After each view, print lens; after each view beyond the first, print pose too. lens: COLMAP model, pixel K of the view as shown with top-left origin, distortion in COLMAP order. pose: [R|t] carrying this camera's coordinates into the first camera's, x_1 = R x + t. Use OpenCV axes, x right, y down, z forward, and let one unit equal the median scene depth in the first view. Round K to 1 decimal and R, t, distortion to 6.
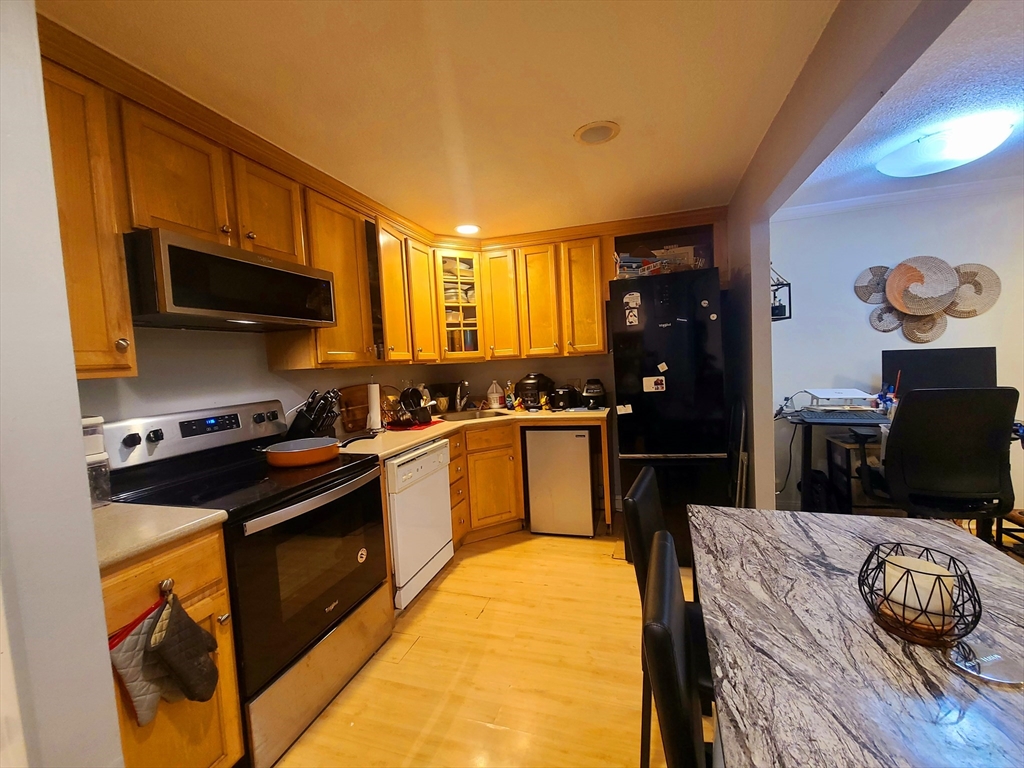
lens RADIAL K [[417.3, 0, 515.8], [0, 417.3, 384.5], [0, 0, 1]] dist [0.003885, -0.002016]
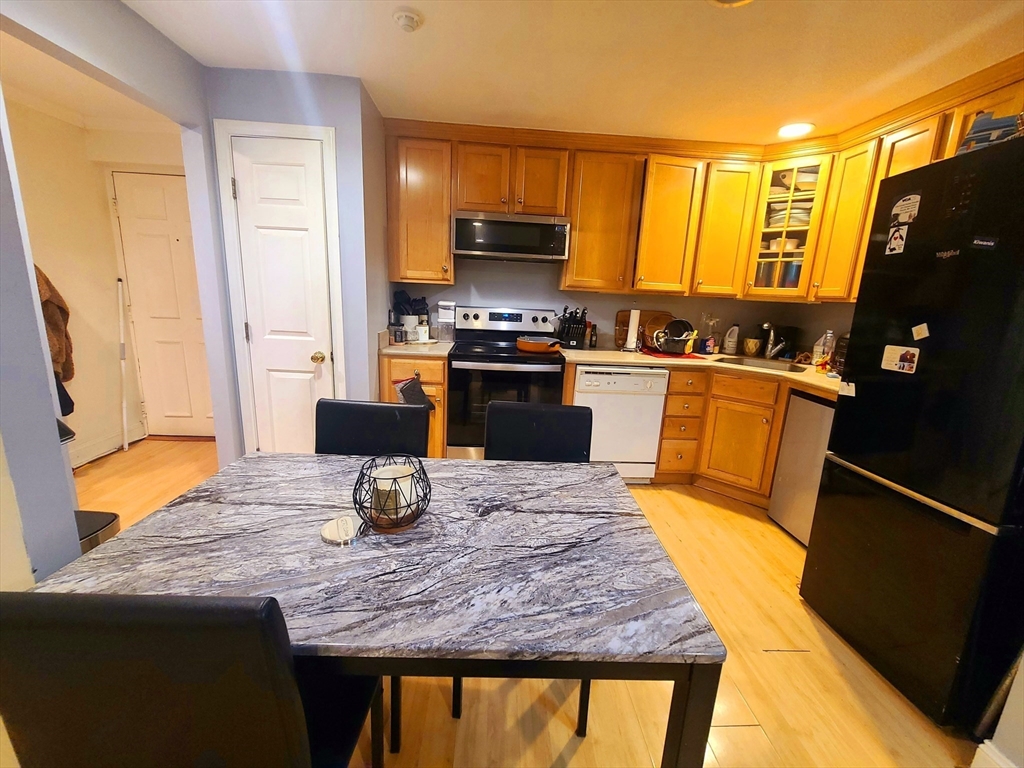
lens RADIAL K [[417.3, 0, 517.0], [0, 417.3, 384.1], [0, 0, 1]] dist [0.003885, -0.002016]
pose [[0.348067, 0.267011, -0.898640, 0.681151], [-0.119599, 0.963395, 0.239927, -0.043391], [0.929809, 0.023966, 0.367261, 0.290660]]
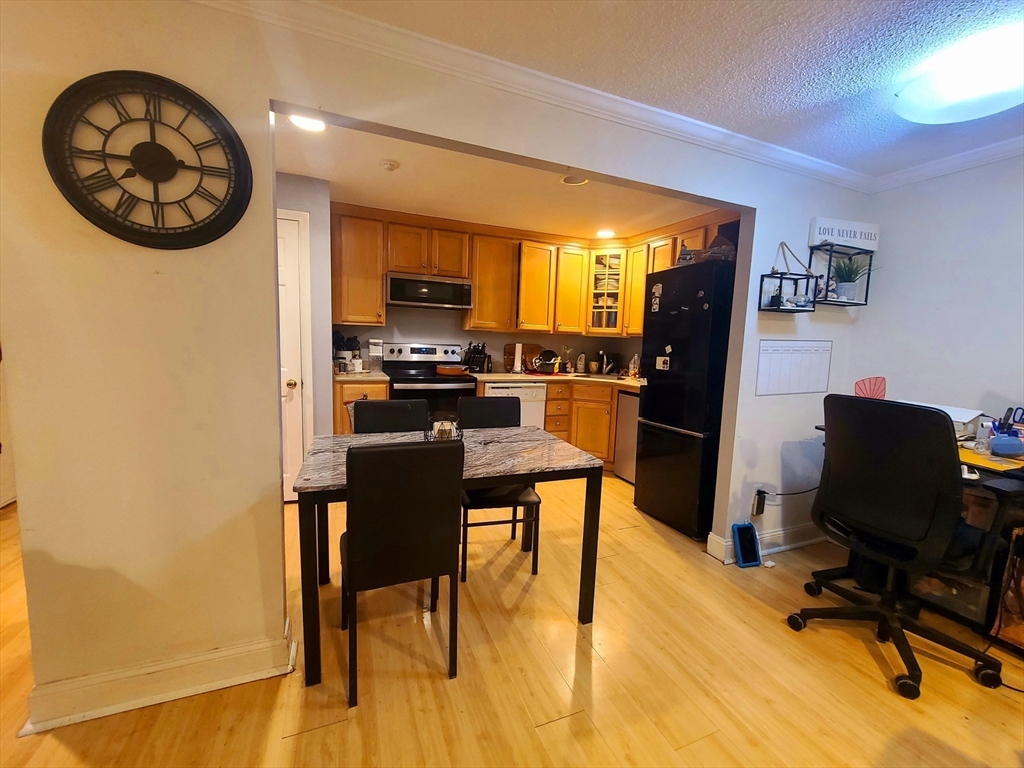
lens RADIAL K [[417.3, 0, 518.5], [0, 417.3, 383.5], [0, 0, 1]] dist [0.003885, -0.002016]
pose [[0.644734, 0.157860, -0.747929, 0.955560], [-0.115704, 0.987324, 0.108648, -0.025154], [0.755599, 0.016490, 0.654826, -0.067342]]
